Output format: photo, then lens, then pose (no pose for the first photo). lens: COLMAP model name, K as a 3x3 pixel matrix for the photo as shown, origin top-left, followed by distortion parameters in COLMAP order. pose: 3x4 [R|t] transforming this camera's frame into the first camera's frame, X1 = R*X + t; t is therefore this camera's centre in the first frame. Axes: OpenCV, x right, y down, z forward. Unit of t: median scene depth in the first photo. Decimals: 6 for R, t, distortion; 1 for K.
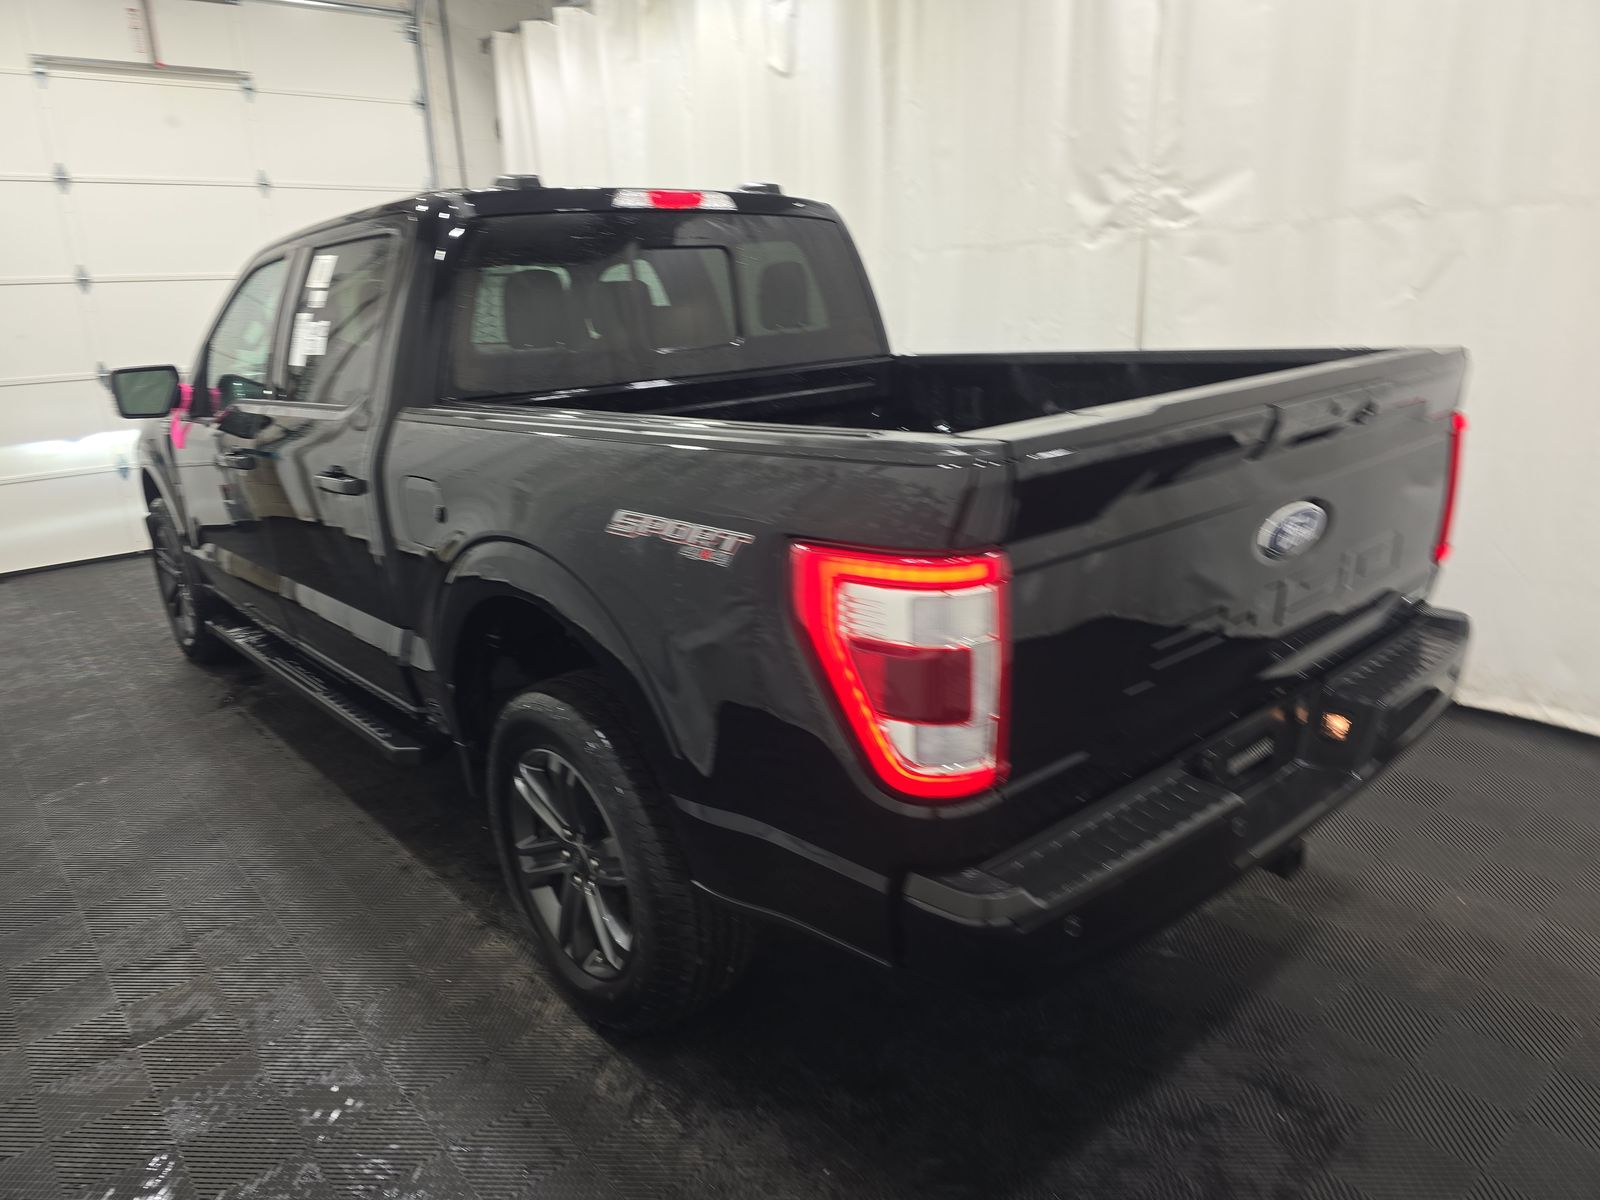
lens RADIAL K [[1059.8, 0, 800.0], [0, 1059.8, 600.0], [0, 0, 1]] dist [0.045985, -0.034462]
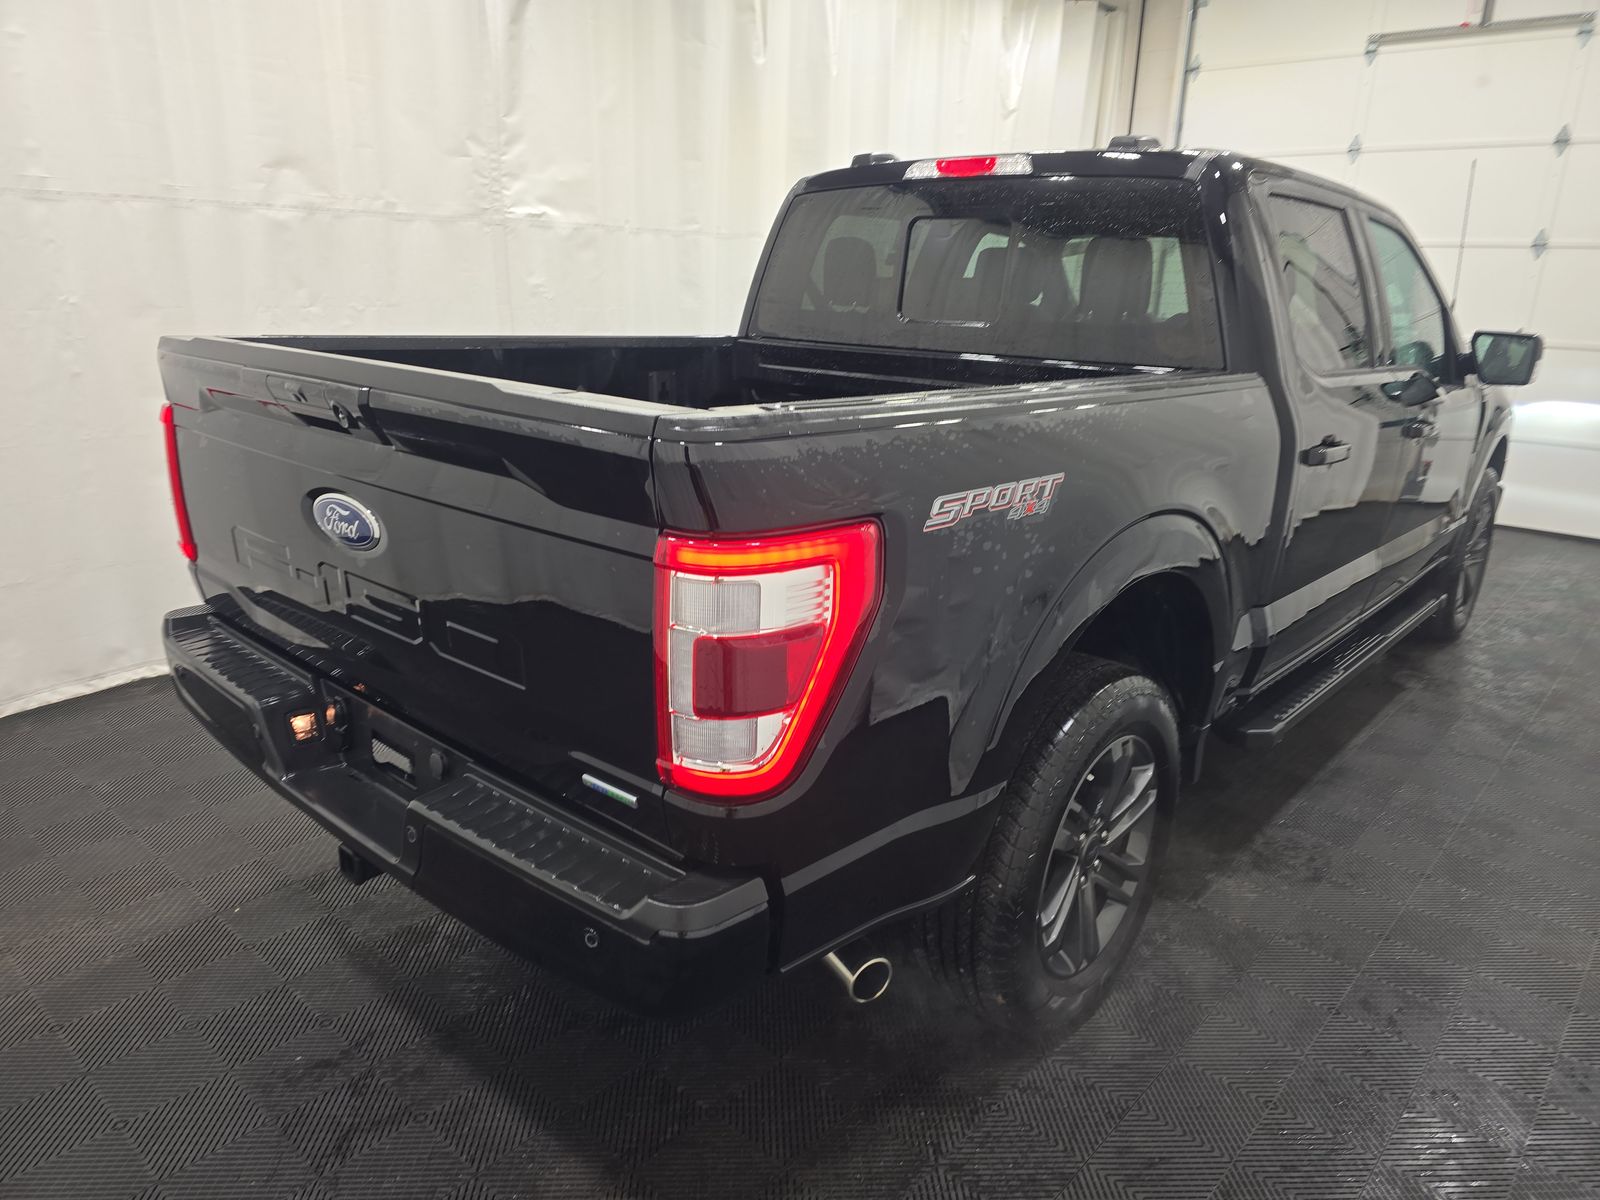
lens RADIAL K [[1047.3, 0, 800.0], [0, 1047.3, 600.0], [0, 0, 1]] dist [0.033903, -0.028388]
pose [[0.161747, 0.341673, -0.925796, 0.700786], [-0.306364, 0.909180, 0.282016, -0.193219], [0.938072, 0.238015, 0.251733, 0.569028]]
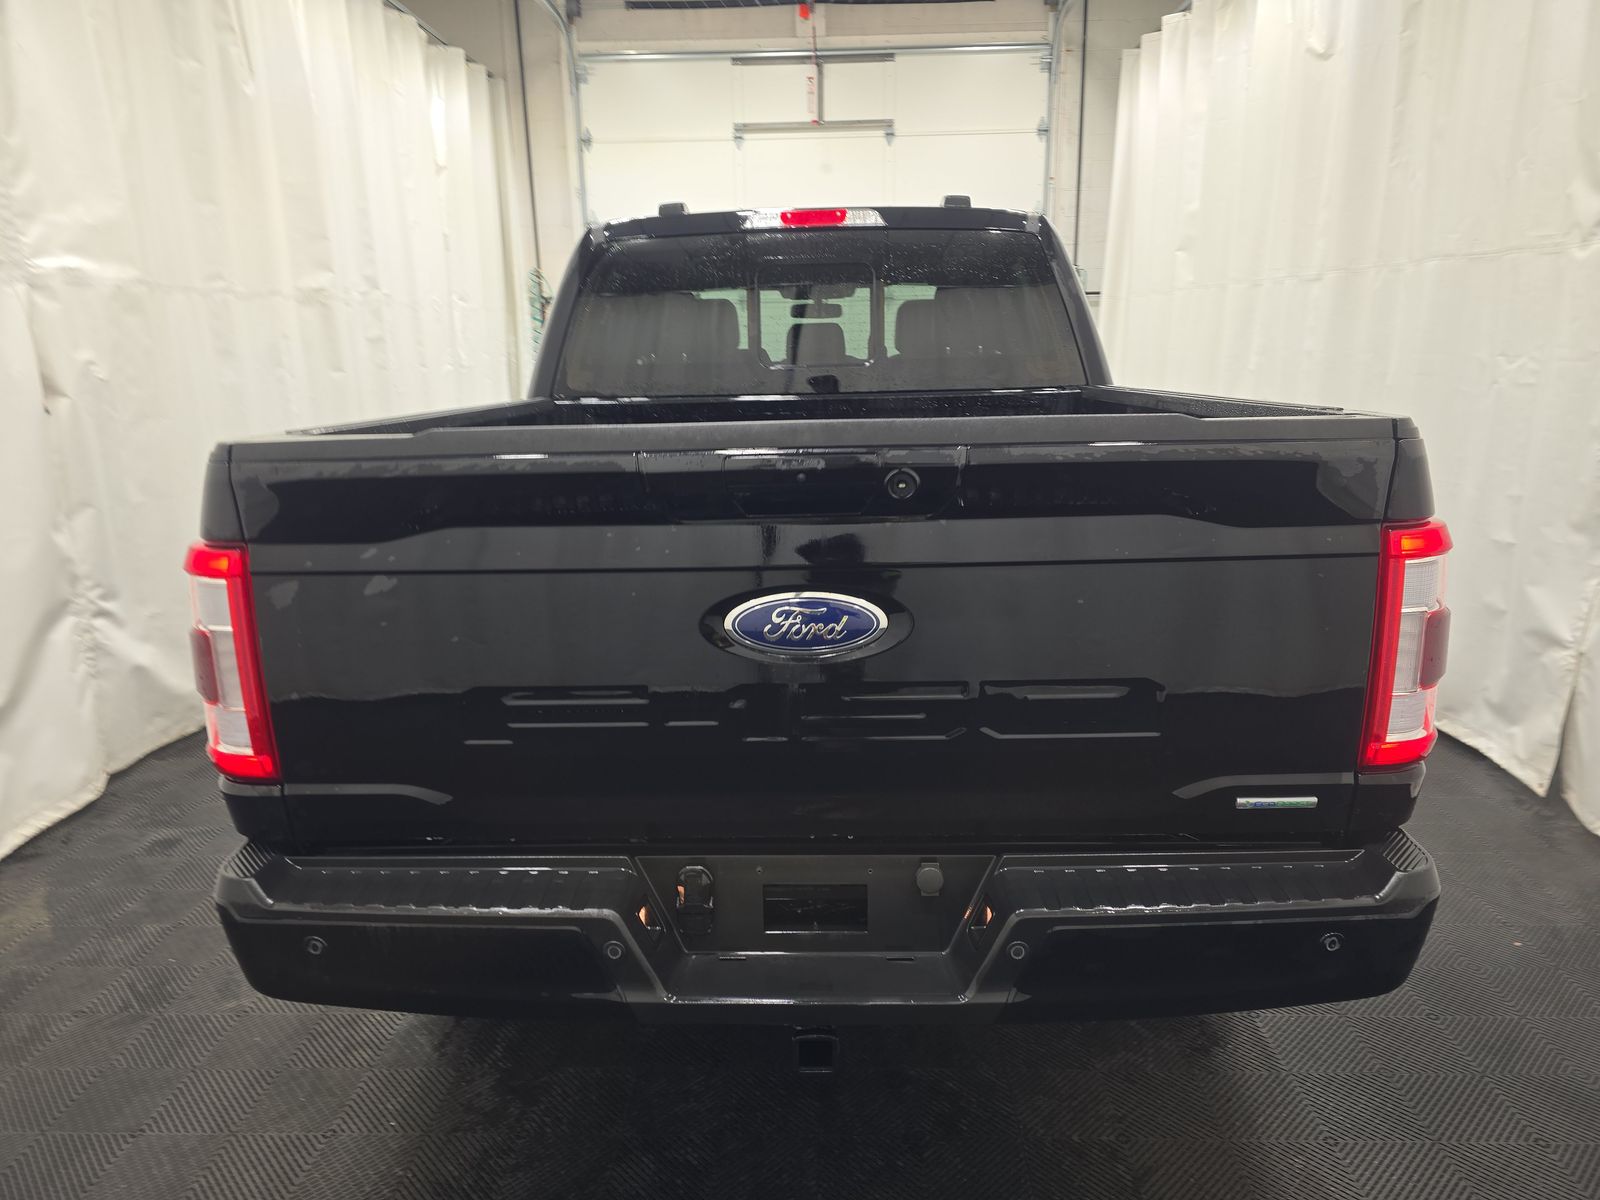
lens RADIAL K [[1033.7, 0, 792.8], [0, 1033.7, 611.8], [0, 0, 1]] dist [0.075936, -0.071704]
pose [[0.750457, 0.197630, -0.630680, 0.452972], [-0.198514, 0.977586, 0.070122, -0.059973], [0.630402, 0.072575, 0.772869, 0.197003]]
